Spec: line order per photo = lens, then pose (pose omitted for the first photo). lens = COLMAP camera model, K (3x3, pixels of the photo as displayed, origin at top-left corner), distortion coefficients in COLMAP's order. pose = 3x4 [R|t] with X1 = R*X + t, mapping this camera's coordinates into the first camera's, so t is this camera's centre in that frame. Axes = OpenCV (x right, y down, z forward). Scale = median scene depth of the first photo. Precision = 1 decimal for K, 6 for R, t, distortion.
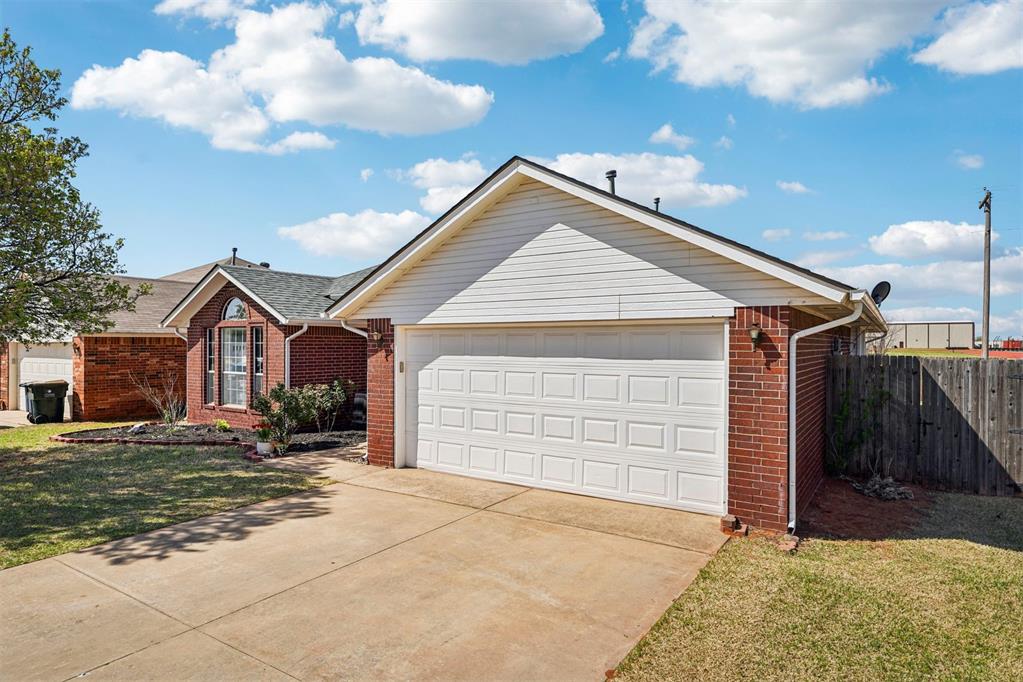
lens RADIAL K [[582.6, 0, 511.5], [0, 582.6, 341.0], [0, 0, 1]] dist [0.002967, 0.001464]
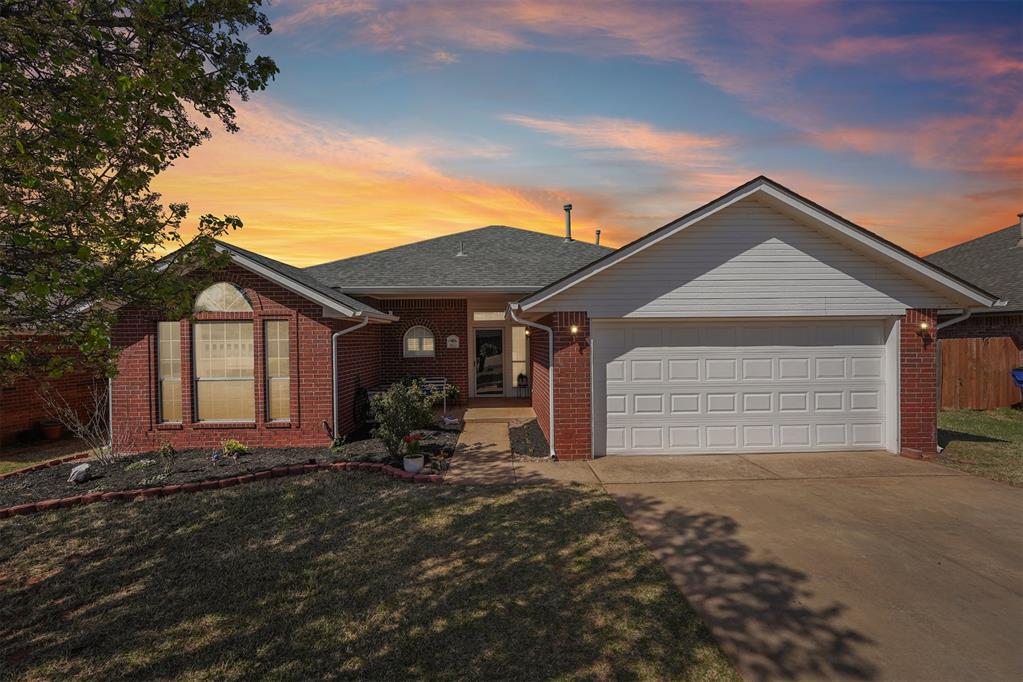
lens RADIAL K [[412.5, 0, 511.5], [0, 412.5, 341.0], [0, 0, 1]] dist [-0.001418, -0.000481]
pose [[0.816009, -0.014298, 0.577862, -0.943493], [0.009226, 0.999889, 0.011712, 0.002825], [-0.577965, -0.004226, 0.816050, 0.645533]]
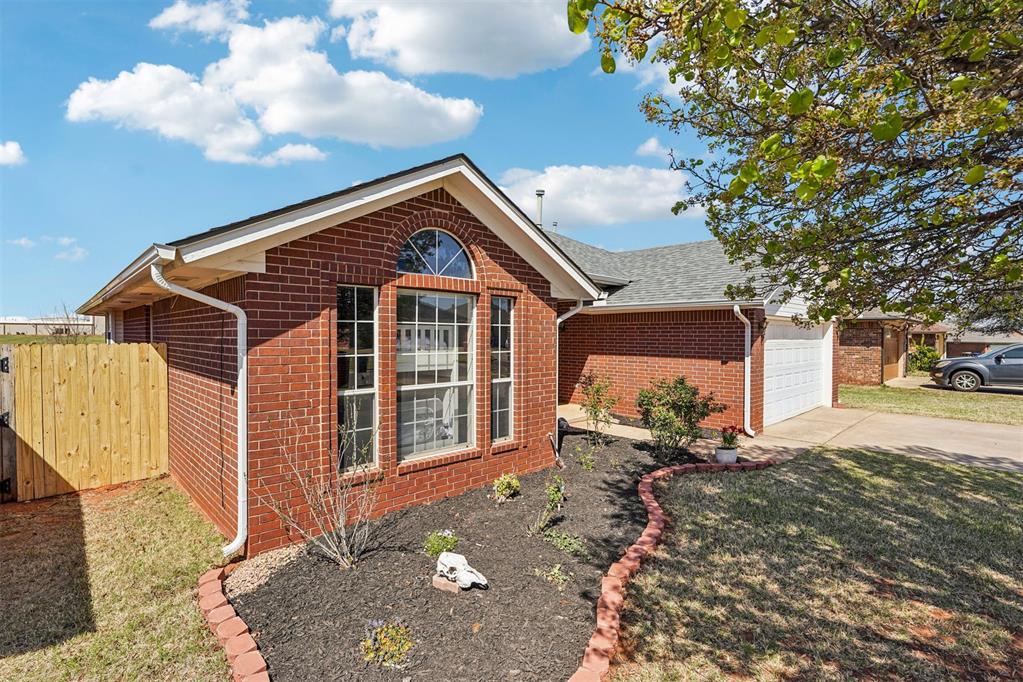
lens RADIAL K [[480.9, 0, 511.5], [0, 480.9, 341.0], [0, 0, 1]] dist [-0.004060, -0.000015]
pose [[0.219310, -0.017053, 0.975506, -1.670521], [-0.015026, 0.999670, 0.020853, 0.017178], [-0.975540, -0.019231, 0.218981, 1.679823]]
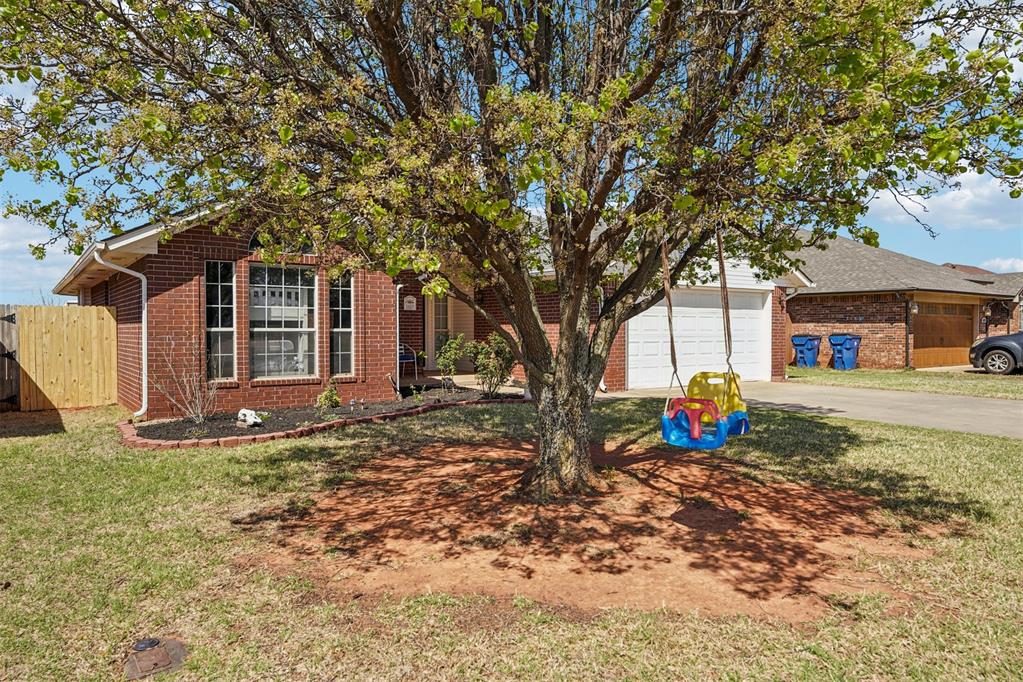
lens RADIAL K [[676.8, 0, 511.5], [0, 676.8, 341.0], [0, 0, 1]] dist [-0.003543, -0.002424]
pose [[0.349741, -0.021586, 0.936598, -2.224861], [-0.009289, 0.999605, 0.026507, 0.087348], [-0.936800, -0.017970, 0.349403, 0.919728]]
